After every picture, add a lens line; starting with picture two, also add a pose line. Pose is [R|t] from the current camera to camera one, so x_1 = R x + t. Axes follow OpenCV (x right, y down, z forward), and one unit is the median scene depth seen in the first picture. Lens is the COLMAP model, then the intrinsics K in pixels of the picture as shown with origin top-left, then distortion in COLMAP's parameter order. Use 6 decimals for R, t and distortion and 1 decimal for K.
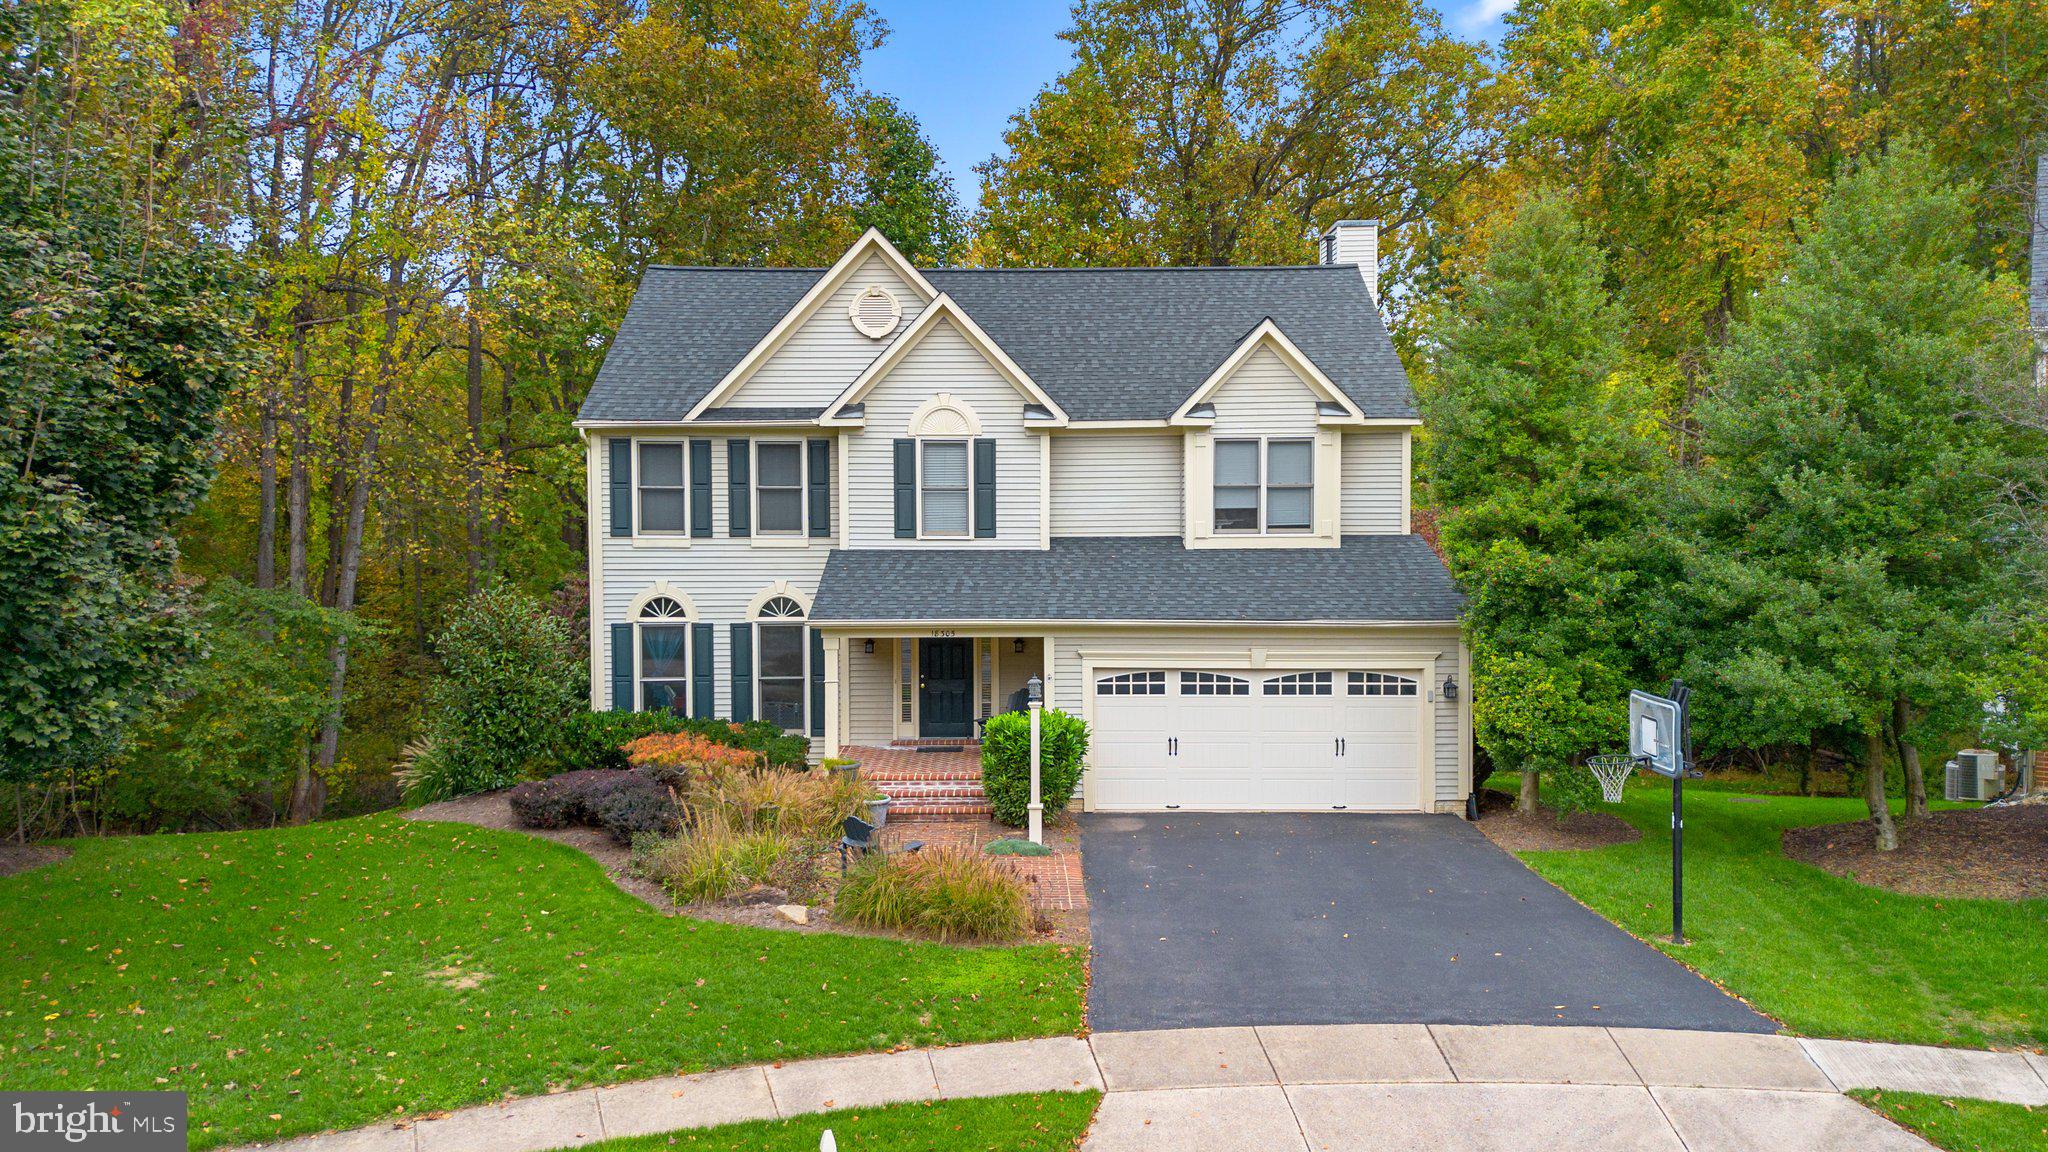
lens RADIAL K [[1579.5, 0, 1024.0], [0, 1579.5, 576.0], [0, 0, 1]] dist [0.079842, -0.097960]
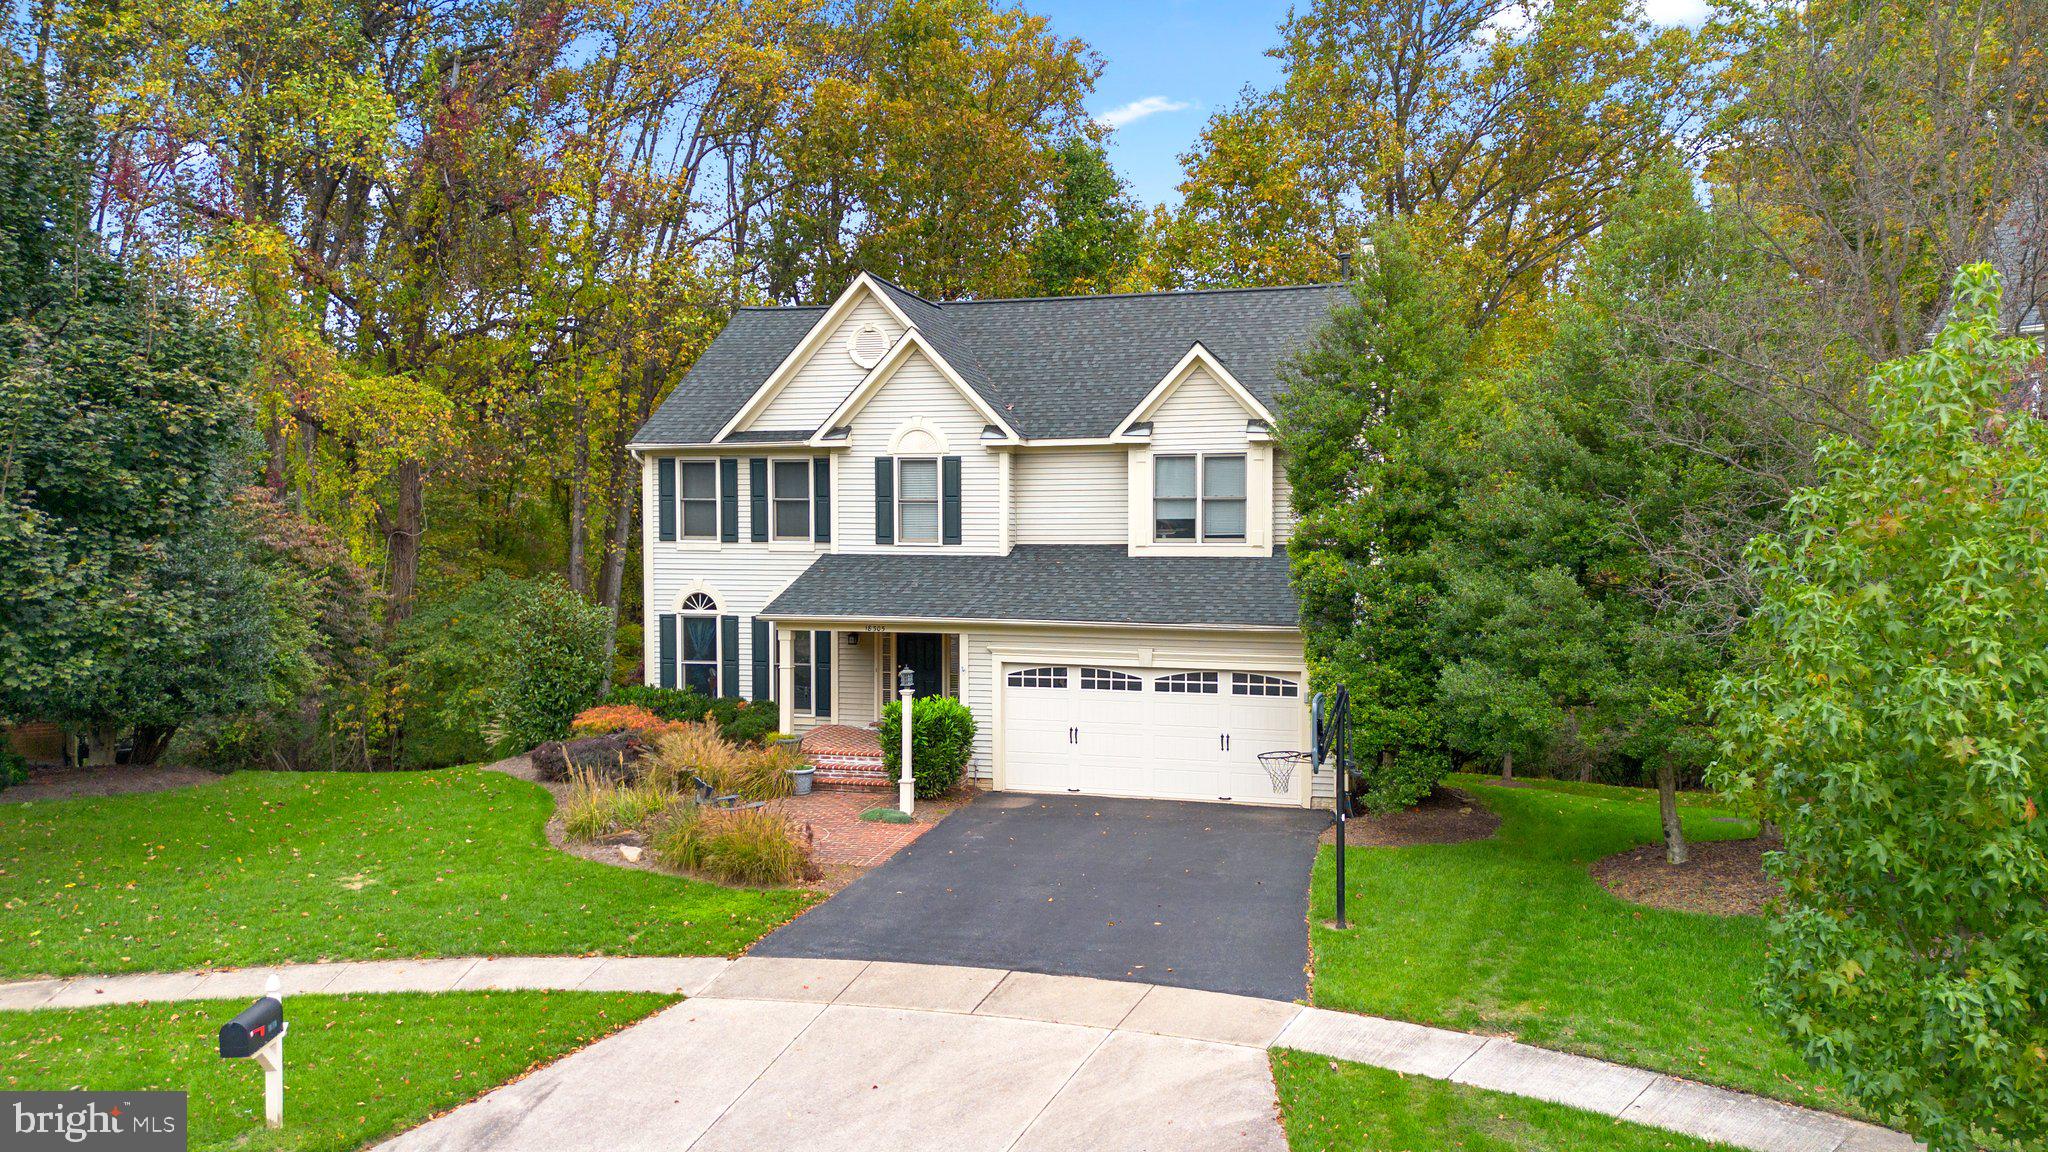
lens RADIAL K [[1579.5, 0, 1024.0], [0, 1579.5, 576.0], [0, 0, 1]] dist [0.079842, -0.097960]
pose [[0.959472, 0.013549, -0.281477, 0.344228], [-0.013440, 0.999907, 0.002320, -0.005214], [0.281483, 0.001557, 0.959565, -0.062275]]
